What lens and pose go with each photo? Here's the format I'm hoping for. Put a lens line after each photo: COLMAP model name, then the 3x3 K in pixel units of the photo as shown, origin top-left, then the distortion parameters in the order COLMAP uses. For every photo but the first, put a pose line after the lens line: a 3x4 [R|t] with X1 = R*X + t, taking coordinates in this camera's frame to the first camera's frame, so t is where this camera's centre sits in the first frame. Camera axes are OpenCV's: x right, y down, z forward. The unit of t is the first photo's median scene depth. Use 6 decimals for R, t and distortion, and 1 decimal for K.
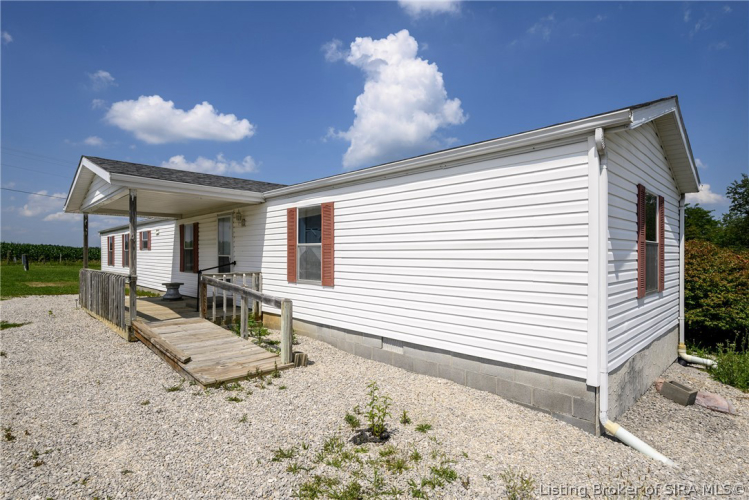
lens RADIAL K [[382.5, 0, 375.1], [0, 382.5, 251.3], [0, 0, 1]] dist [0.000785, 0.000371]
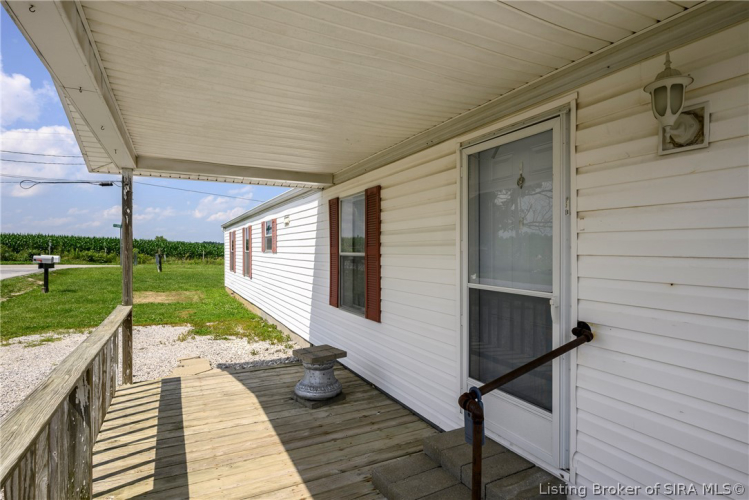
lens RADIAL K [[407.0, 0, 379.1], [0, 407.0, 247.5], [0, 0, 1]] dist [0.012015, 0.006411]
pose [[0.953739, -0.004552, -0.300602, -0.281108], [0.005546, 0.999982, 0.002452, -0.013175], [0.300586, -0.004006, 0.953746, 0.507764]]
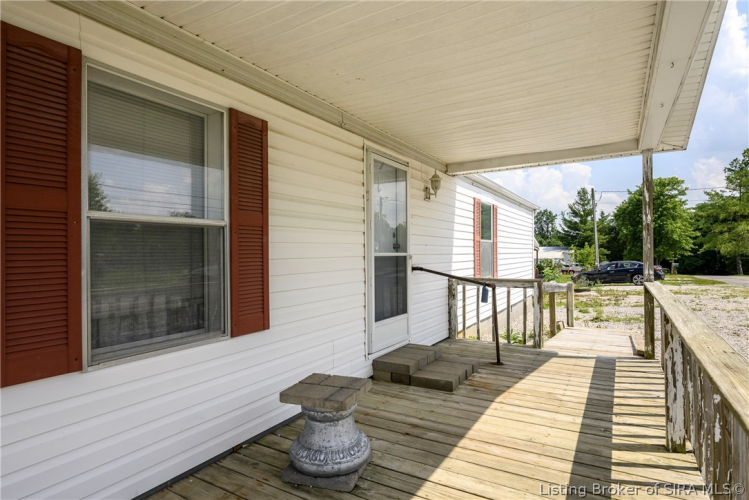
lens RADIAL K [[407.0, 0, 377.8], [0, 407.0, 251.4], [0, 0, 1]] dist [0.012015, 0.006411]
pose [[-0.252420, 0.003931, 0.967610, -0.483115], [0.002672, 0.999991, -0.003366, -0.000195], [-0.967614, 0.001736, -0.252428, 0.702133]]
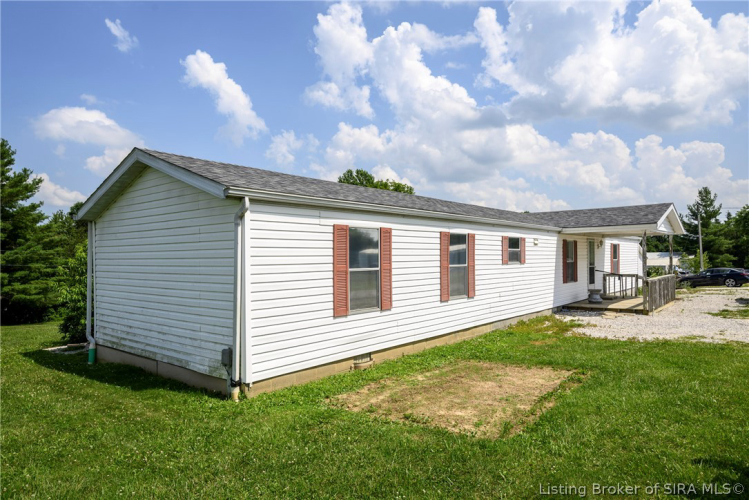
lens RADIAL K [[481.6, 0, 378.0], [0, 481.6, 261.7], [0, 0, 1]] dist [0.004551, 0.001628]
pose [[-0.107849, -0.006997, 0.994143, -1.121361], [0.004038, 0.999964, 0.007476, -0.015566], [-0.994159, 0.004821, -0.107817, 1.129152]]
